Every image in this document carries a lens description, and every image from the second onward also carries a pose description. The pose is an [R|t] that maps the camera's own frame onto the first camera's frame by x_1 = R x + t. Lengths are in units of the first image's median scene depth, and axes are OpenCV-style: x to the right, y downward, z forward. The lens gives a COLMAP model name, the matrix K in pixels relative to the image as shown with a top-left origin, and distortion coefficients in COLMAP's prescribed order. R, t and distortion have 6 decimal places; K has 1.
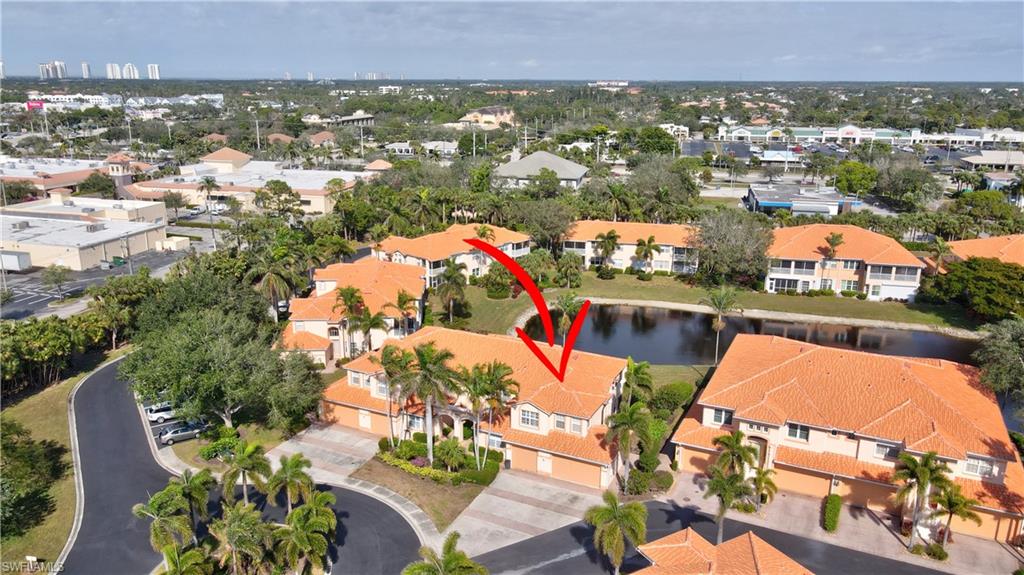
lens RADIAL K [[753.5, 0, 507.6], [0, 753.5, 286.8], [0, 0, 1]] dist [-0.009941, 0.040970]
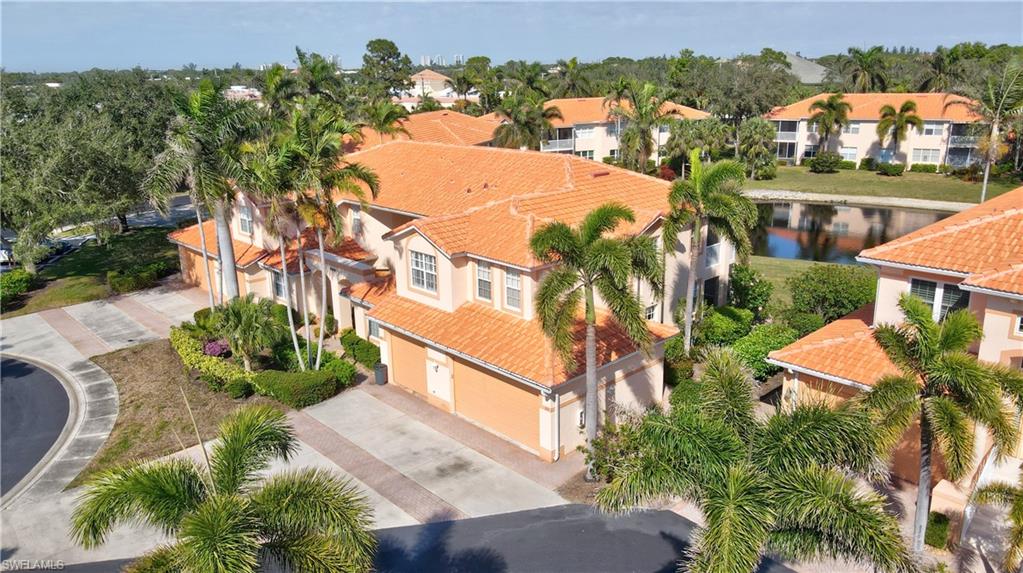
lens RADIAL K [[752.7, 0, 507.1], [0, 752.7, 285.8], [0, 0, 1]] dist [-0.009941, 0.040970]
pose [[0.932655, 0.074779, -0.352934, 0.223698], [-0.069440, 0.997199, 0.027785, 0.167444], [0.354023, -0.001406, 0.935236, 0.616397]]
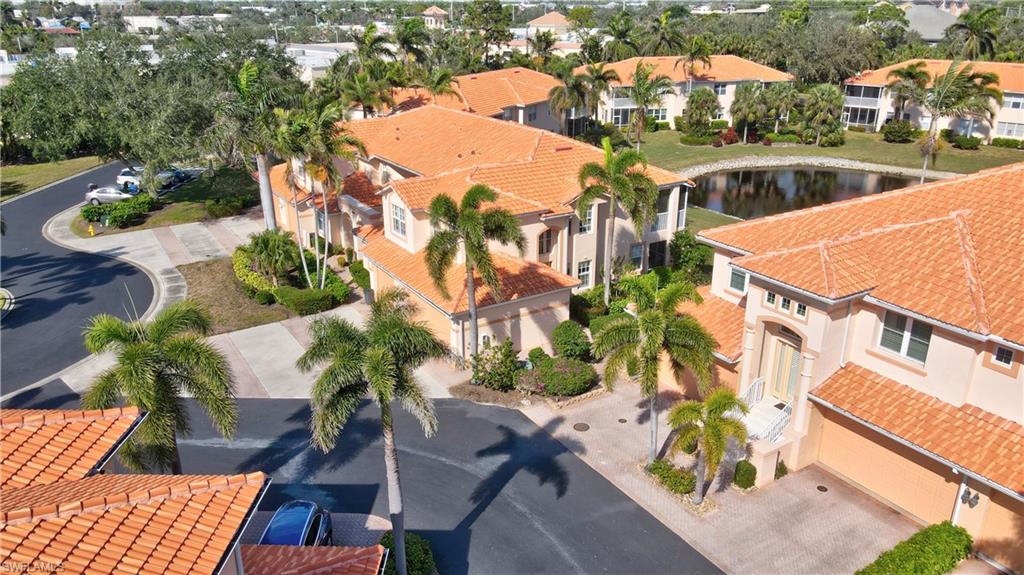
lens RADIAL K [[753.5, 0, 507.6], [0, 753.5, 286.8], [0, 0, 1]] dist [-0.009941, 0.040970]
pose [[0.846188, 0.180510, -0.501379, 0.383140], [-0.134207, 0.982741, 0.127310, 0.141125], [0.515707, -0.040440, 0.855810, 0.562551]]
